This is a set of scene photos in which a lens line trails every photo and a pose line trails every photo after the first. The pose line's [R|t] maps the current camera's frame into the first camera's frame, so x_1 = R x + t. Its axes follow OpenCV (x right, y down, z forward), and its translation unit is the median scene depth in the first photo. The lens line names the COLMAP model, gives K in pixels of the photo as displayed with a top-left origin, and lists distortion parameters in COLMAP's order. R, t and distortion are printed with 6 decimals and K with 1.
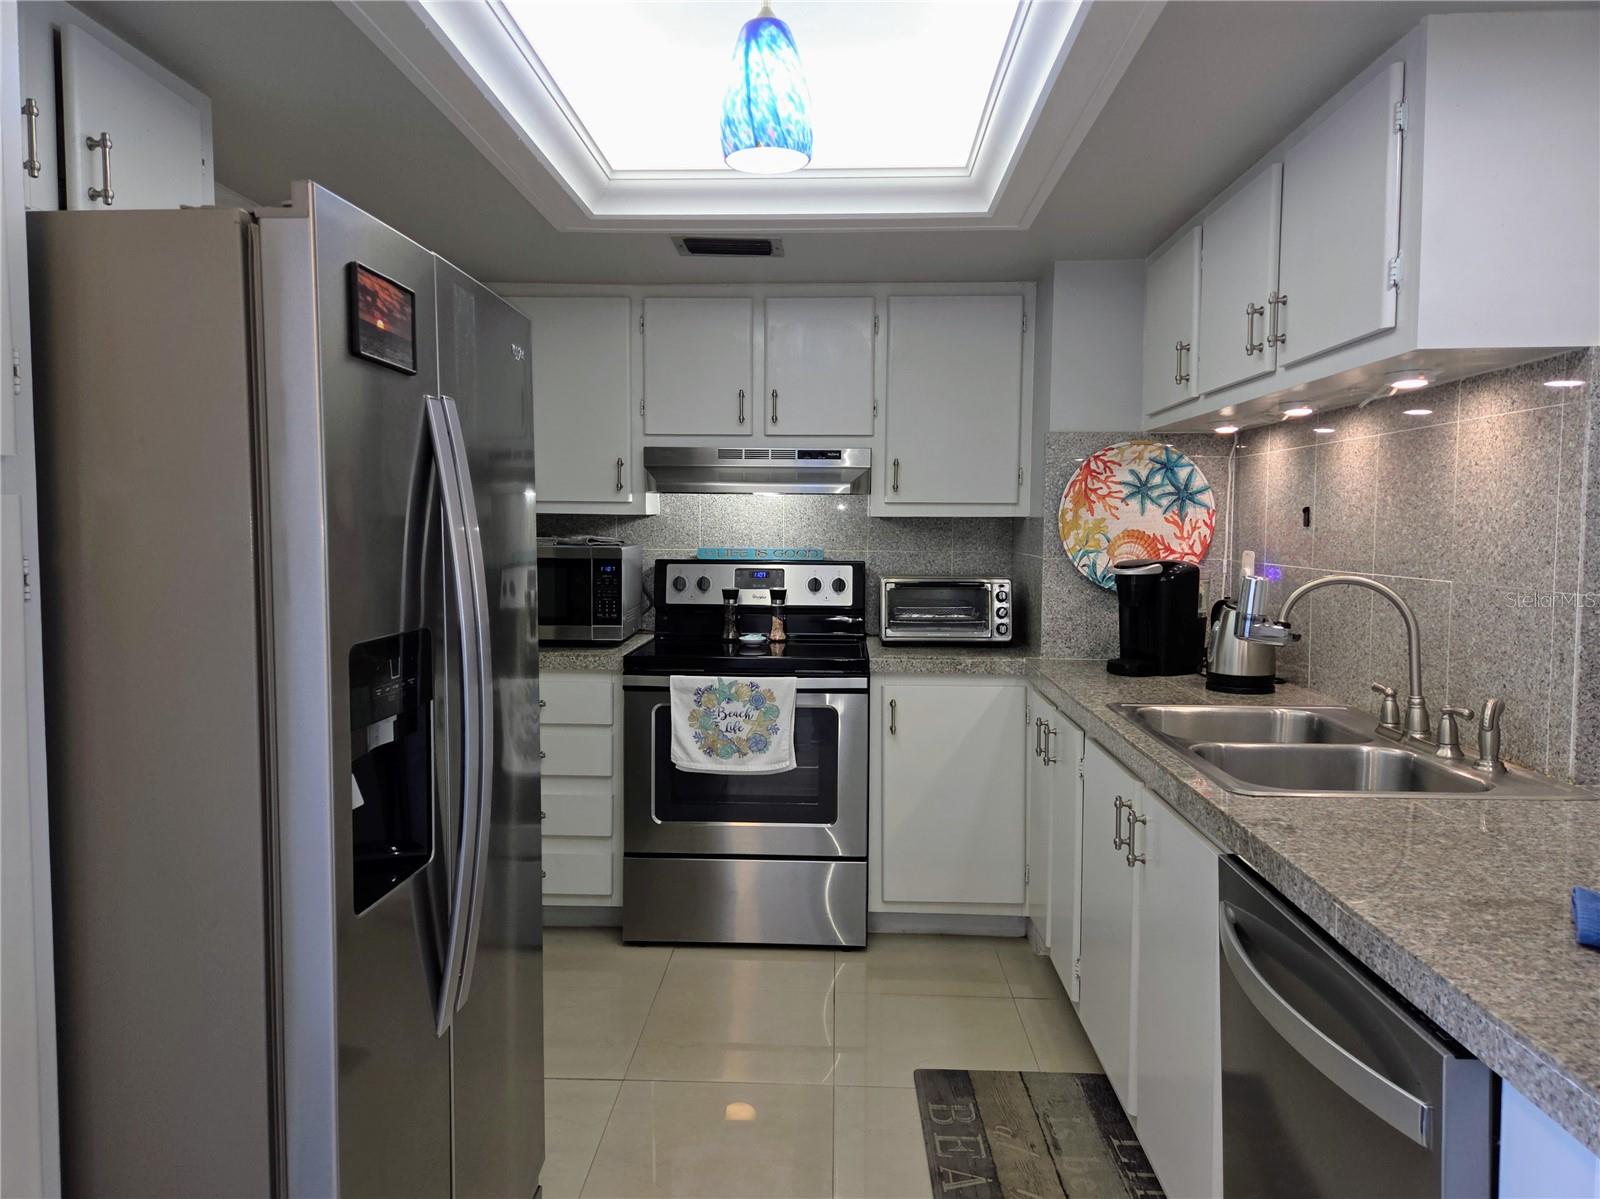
lens RADIAL K [[1077.4, 0, 800.0], [0, 1077.4, 599.5], [0, 0, 1]] dist [0.079493, -0.052719]
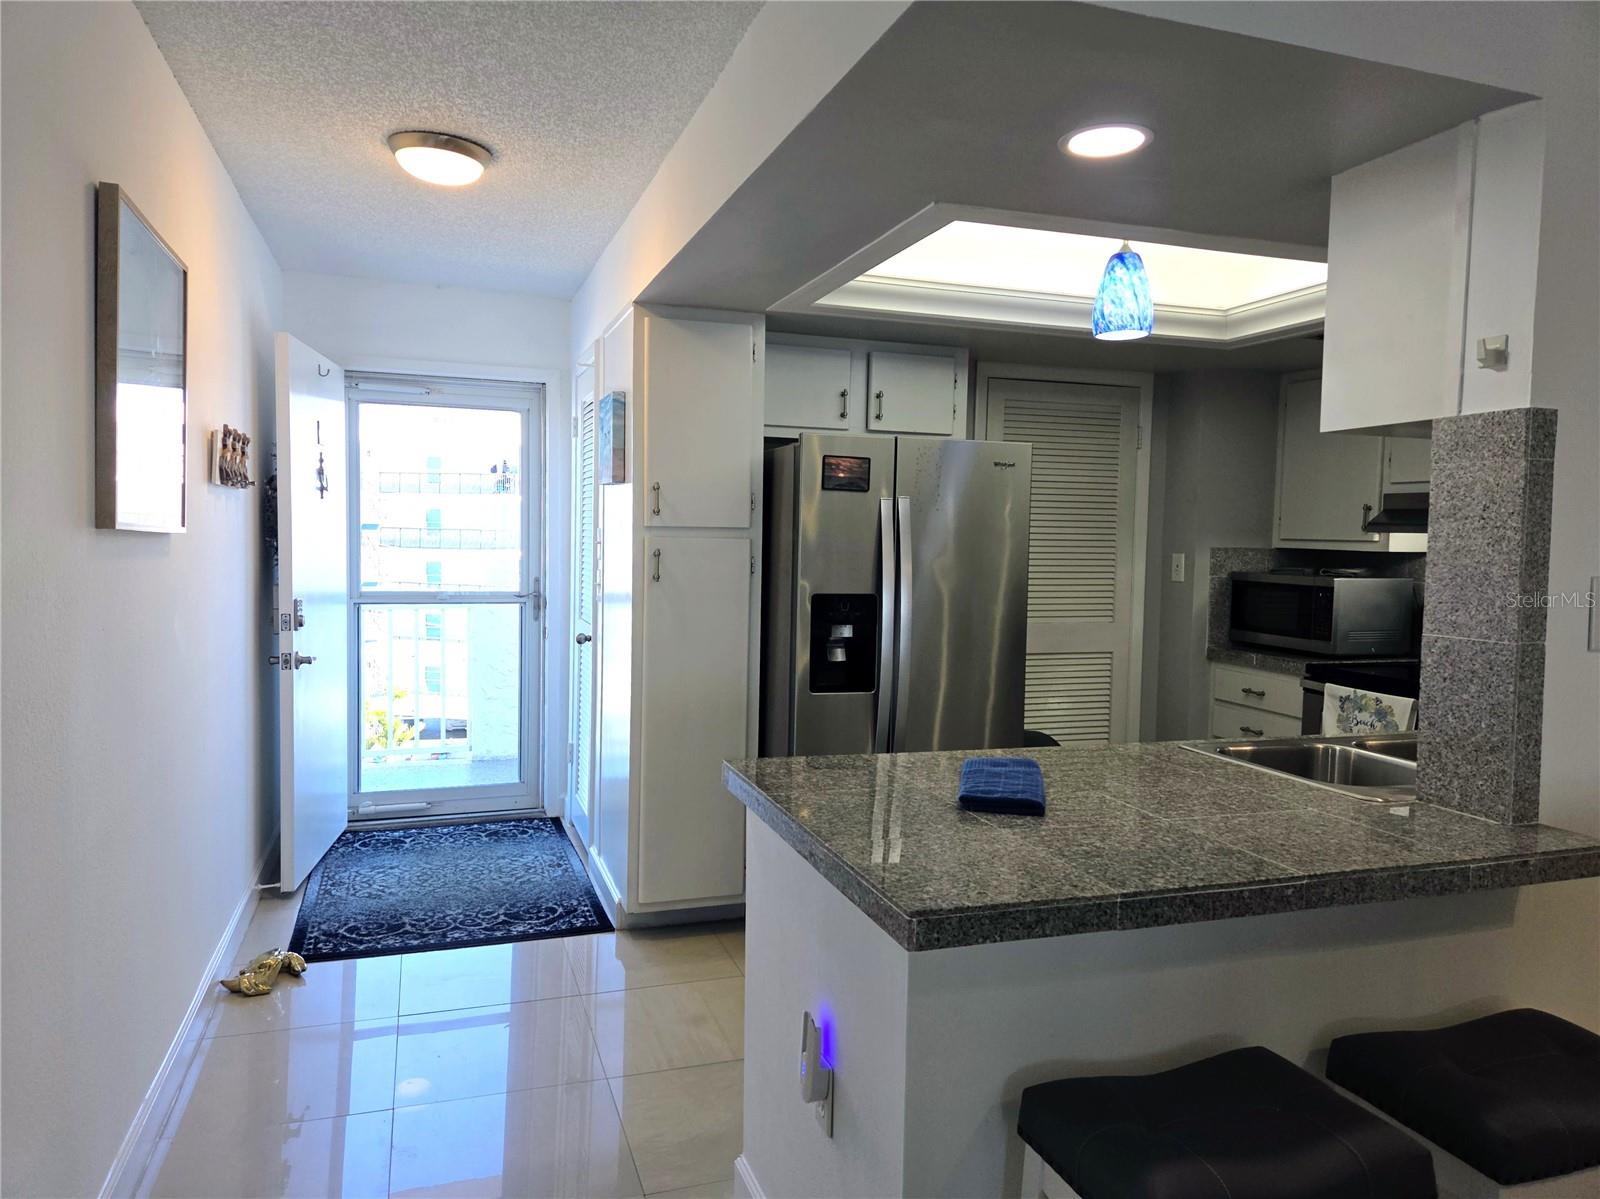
lens RADIAL K [[1087.2, 0, 810.7], [0, 1087.2, 596.8], [0, 0, 1]] dist [0.067013, -0.055834]
pose [[0.372538, 0.057834, -0.926213, 0.768287], [-0.087208, 0.995821, 0.027105, -0.008990], [0.923910, 0.070675, 0.376025, -0.011943]]
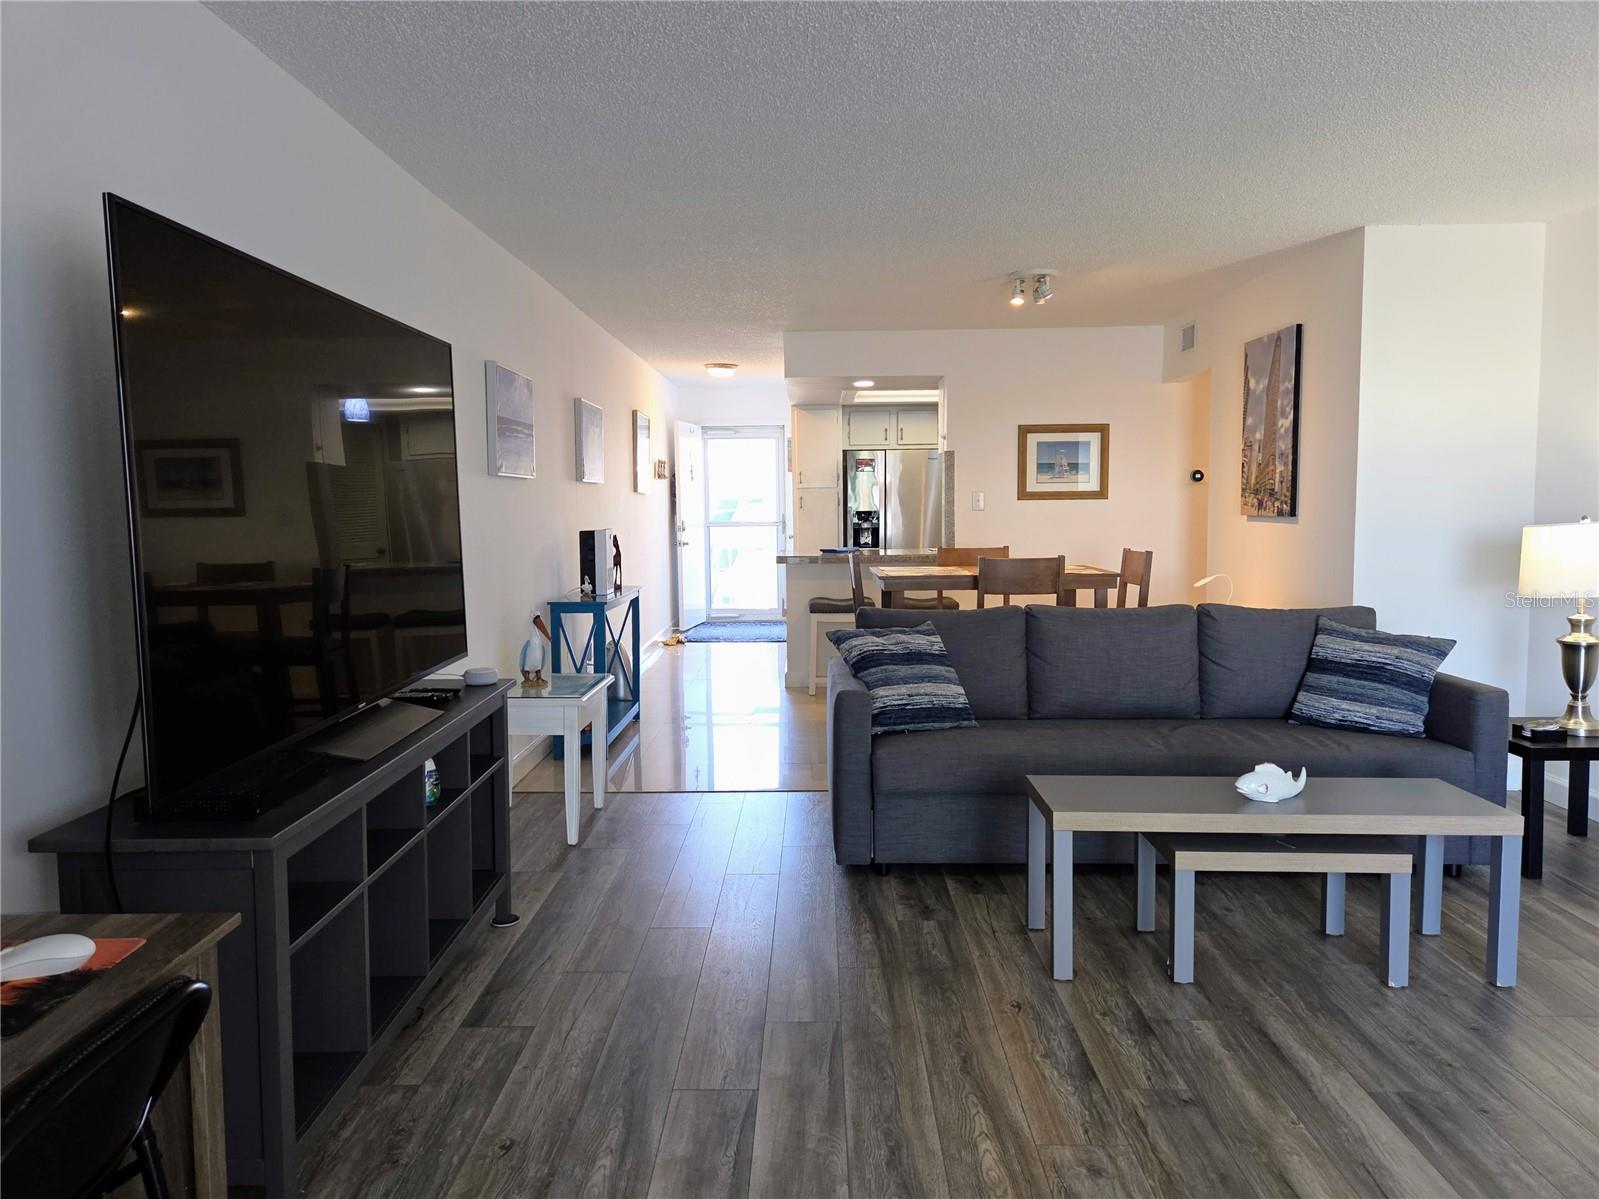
lens RADIAL K [[1086.5, 0, 810.2], [0, 1086.5, 596.8], [0, 0, 1]] dist [0.067013, -0.055834]
pose [[0.042790, 0.086416, -0.995340, 2.466716], [-0.061737, 0.994577, 0.083696, 0.007200], [0.997175, 0.057867, 0.047893, 0.137793]]
